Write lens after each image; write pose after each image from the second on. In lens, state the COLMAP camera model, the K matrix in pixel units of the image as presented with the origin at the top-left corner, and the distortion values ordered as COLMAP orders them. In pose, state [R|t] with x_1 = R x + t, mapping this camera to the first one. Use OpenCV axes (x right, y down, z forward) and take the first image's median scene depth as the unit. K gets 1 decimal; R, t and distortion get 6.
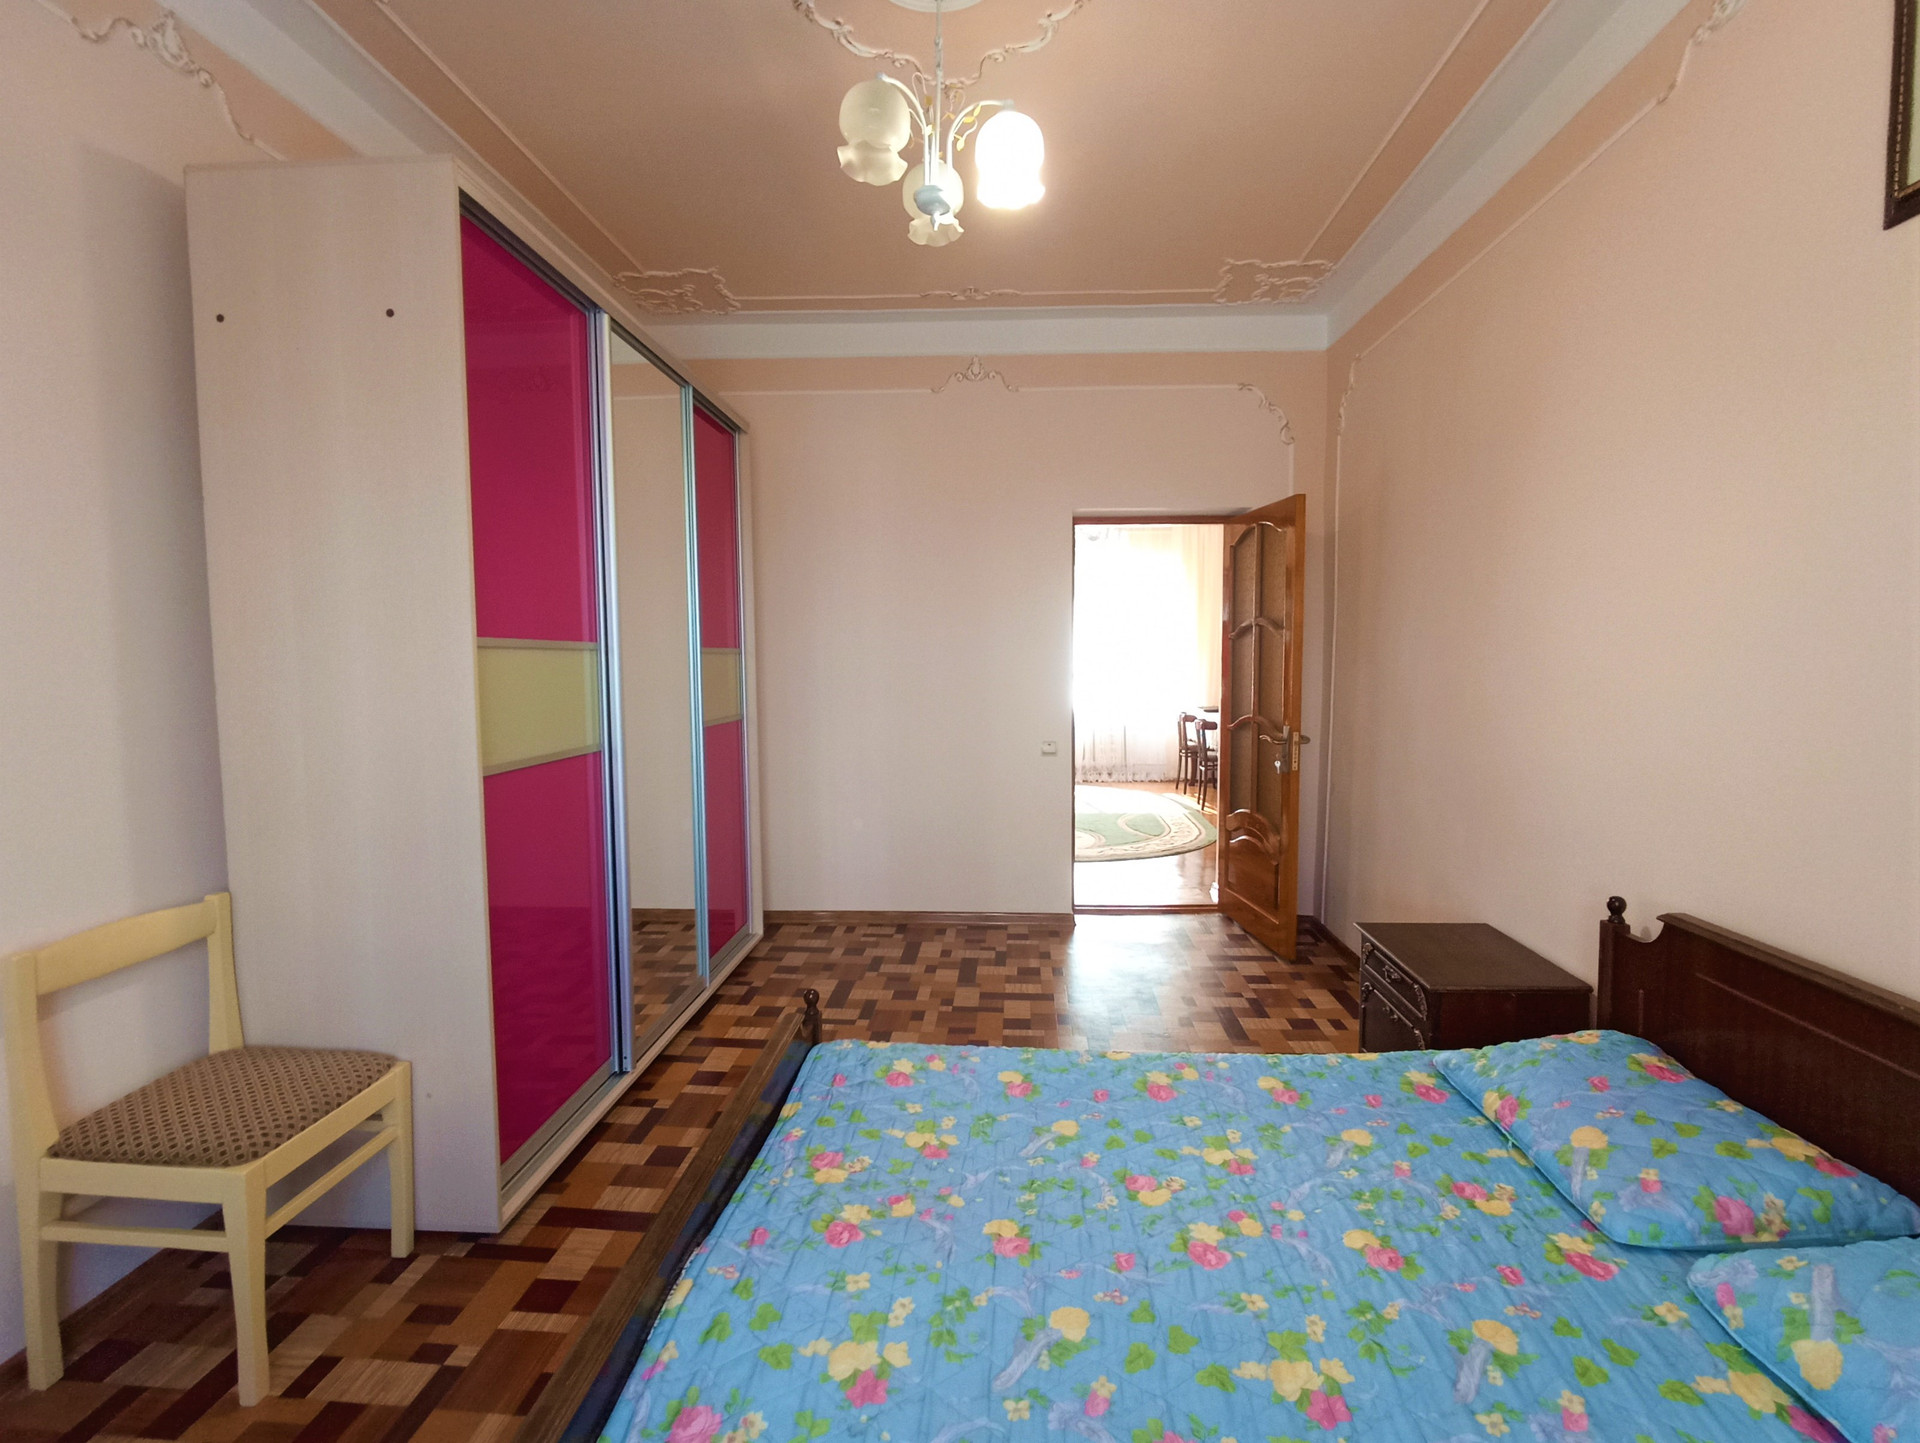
lens RADIAL K [[882.6, 0, 935.5], [0, 882.6, 717.4], [0, 0, 1]] dist [0.001025, 0.000001]
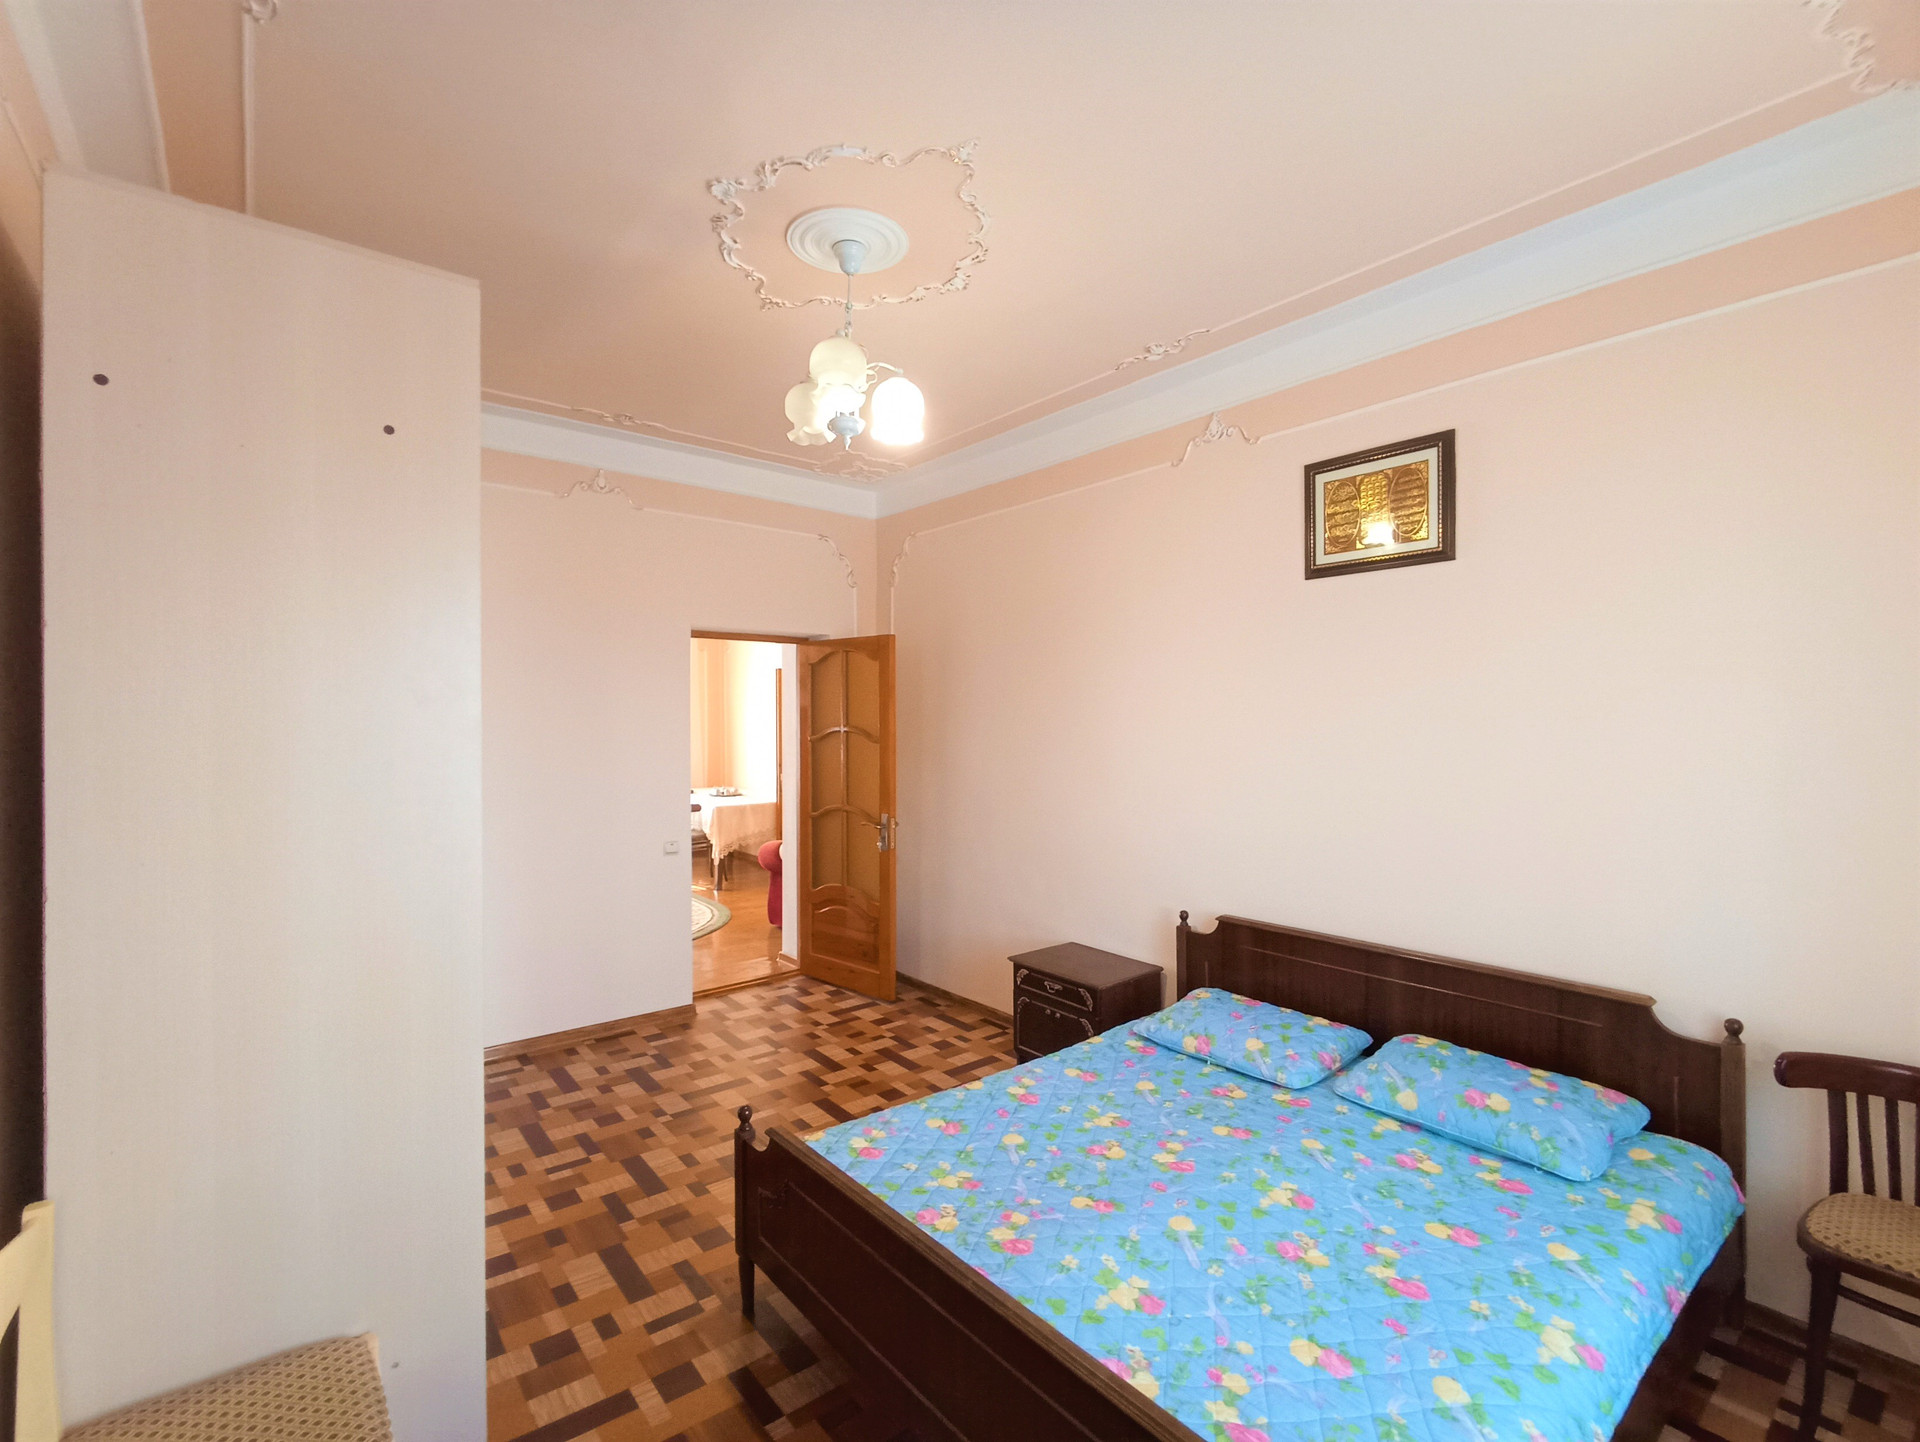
lens RADIAL K [[882.6, 0, 917.1], [0, 882.6, 723.1], [0, 0, 1]] dist [0.001025, 0.000001]
pose [[0.745095, -0.000786, 0.666958, -0.470317], [0.046483, 0.997629, -0.050754, -0.061629], [-0.665336, 0.068819, 0.743365, 0.022116]]
